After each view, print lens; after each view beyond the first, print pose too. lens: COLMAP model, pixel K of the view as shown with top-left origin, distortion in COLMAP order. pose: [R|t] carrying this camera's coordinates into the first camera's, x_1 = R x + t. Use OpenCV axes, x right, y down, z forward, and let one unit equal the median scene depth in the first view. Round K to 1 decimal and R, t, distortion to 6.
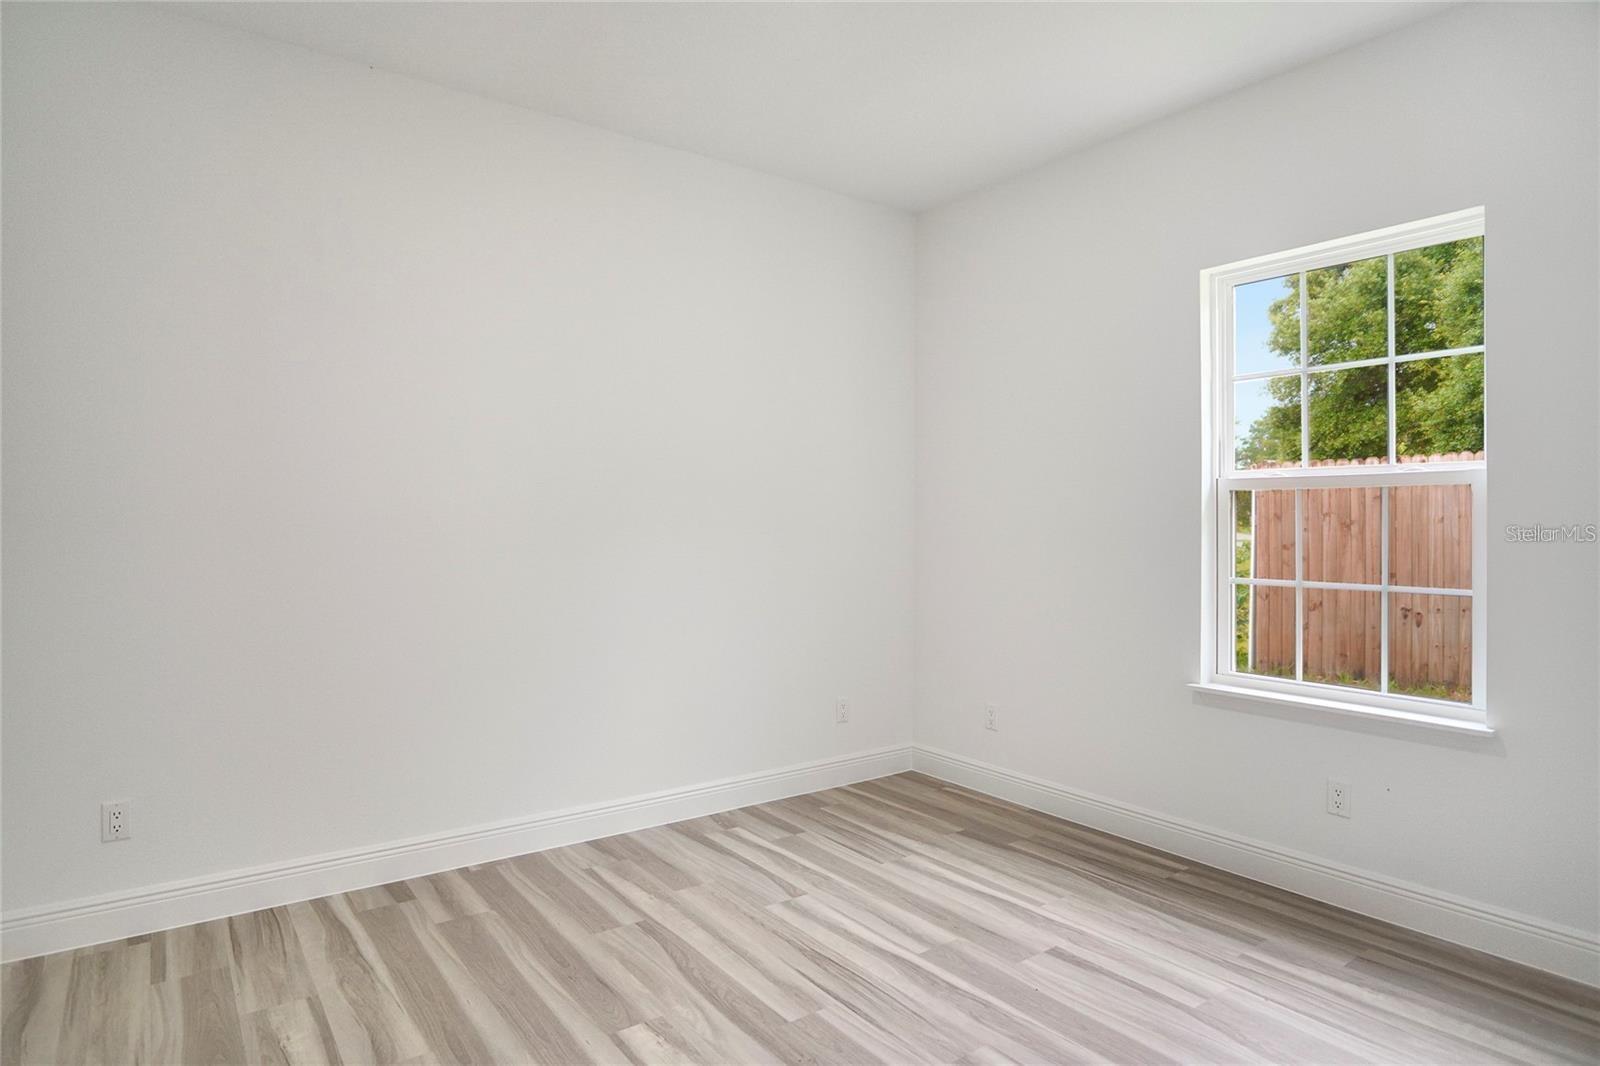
lens RADIAL K [[884.8, 0, 804.1], [0, 884.8, 526.0], [0, 0, 1]] dist [-0.004516, 0.001456]
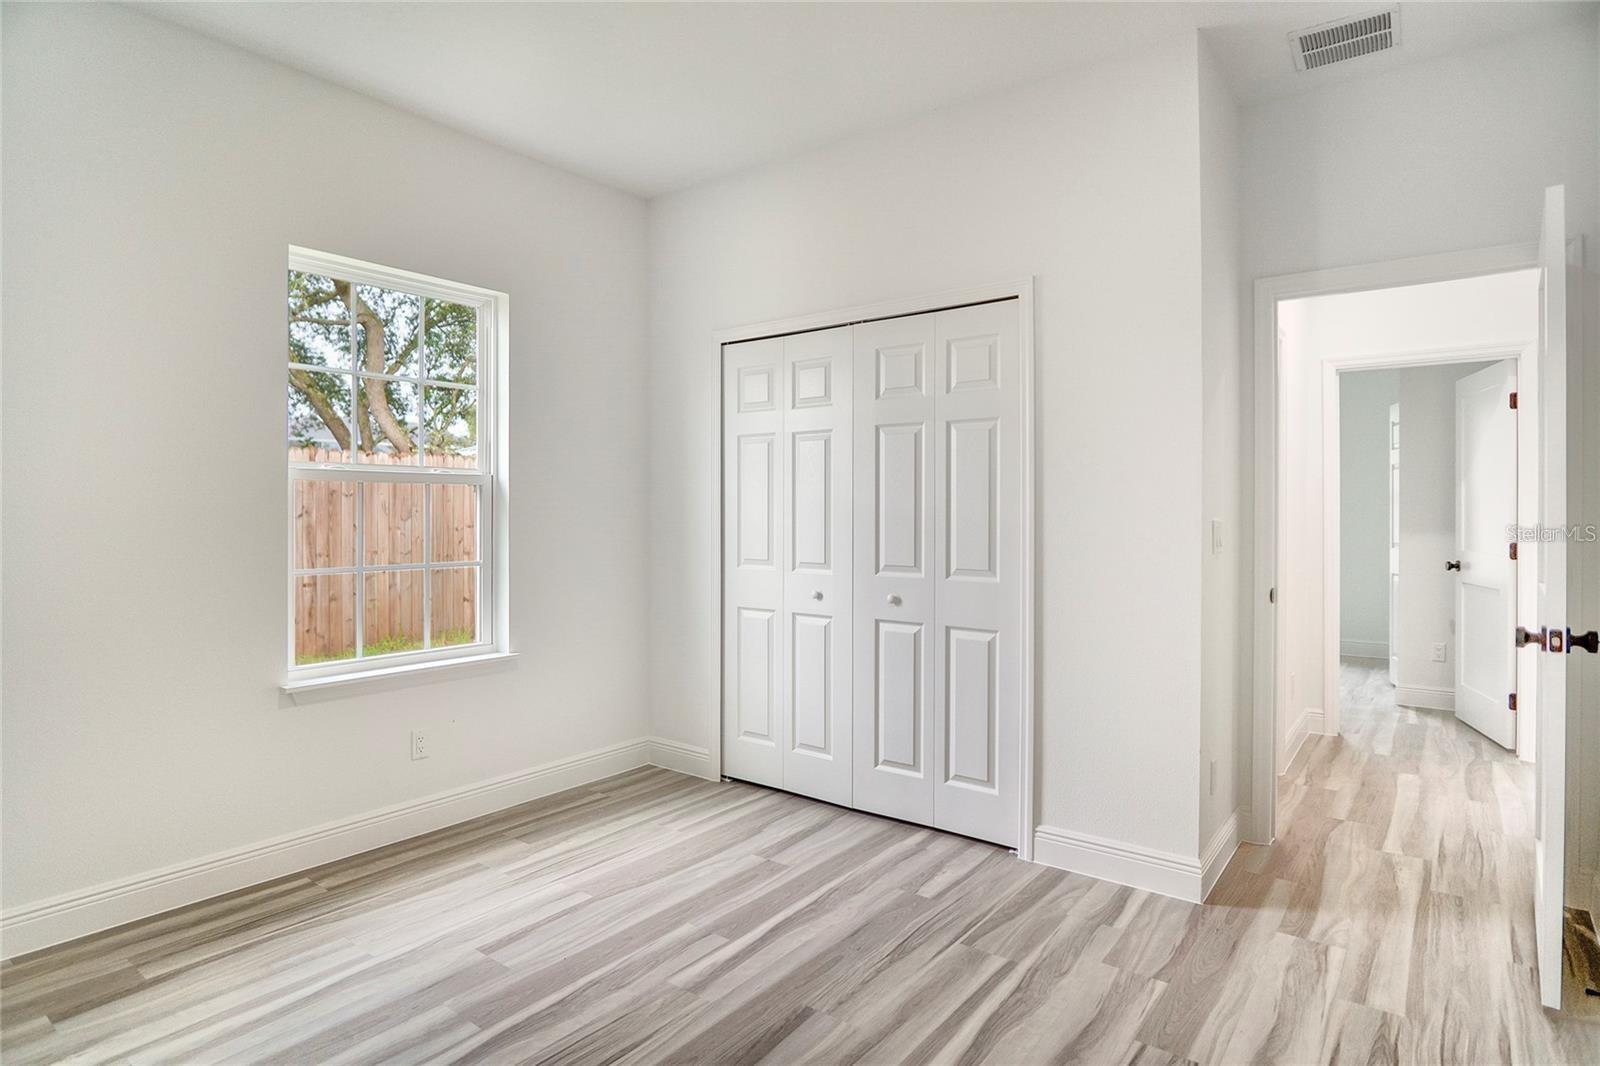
lens RADIAL K [[884.8, 0, 788.5], [0, 884.8, 529.7], [0, 0, 1]] dist [-0.004516, 0.001456]
pose [[-0.278689, -0.016608, 0.960238, -0.657350], [-0.006894, 0.999859, 0.015293, 0.000598], [-0.960357, -0.002358, -0.278765, 0.849447]]
